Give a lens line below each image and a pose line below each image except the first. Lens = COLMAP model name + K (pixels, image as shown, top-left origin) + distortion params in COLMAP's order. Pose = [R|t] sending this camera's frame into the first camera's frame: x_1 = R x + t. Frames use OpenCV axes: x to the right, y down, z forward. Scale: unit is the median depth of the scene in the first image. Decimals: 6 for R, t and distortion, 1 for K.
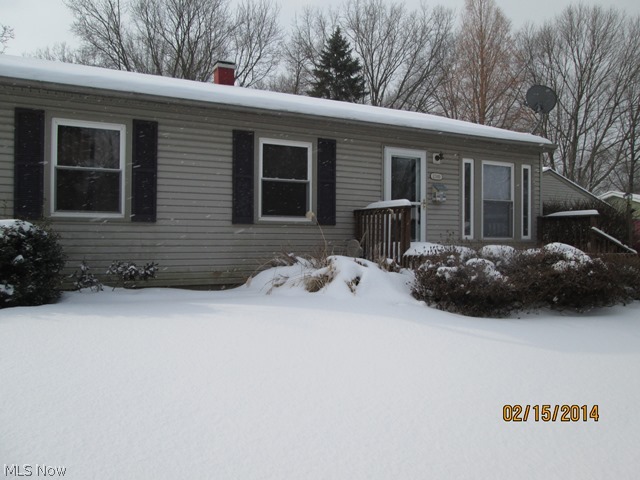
lens RADIAL K [[526.6, 0, 320.0], [0, 526.6, 240.0], [0, 0, 1]] dist [-0.057415, 0.014663]
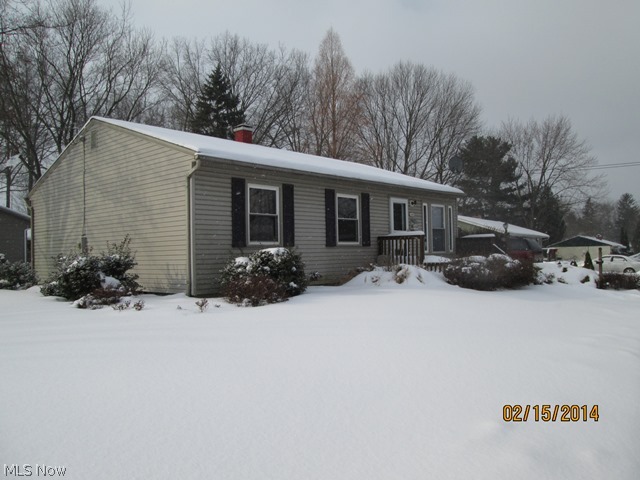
lens RADIAL K [[526.6, 0, 320.0], [0, 526.6, 240.0], [0, 0, 1]] dist [-0.057415, 0.014663]
pose [[0.938347, -0.013495, 0.345430, -0.666562], [0.023164, 0.999446, -0.023880, -0.012013], [-0.344917, 0.030409, 0.938141, -0.461886]]
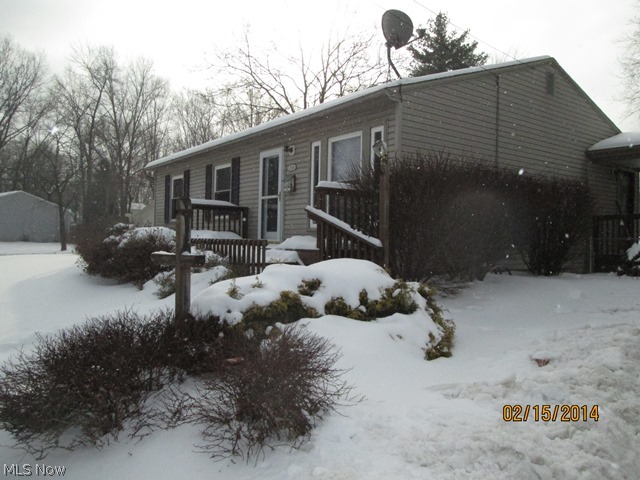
lens RADIAL K [[526.6, 0, 320.0], [0, 526.6, 240.0], [0, 0, 1]] dist [-0.057415, 0.014663]
pose [[0.140110, -0.004926, -0.990124, 1.387131], [-0.023313, 0.999694, -0.008272, 0.031441], [0.989862, 0.024242, 0.139952, 1.007717]]
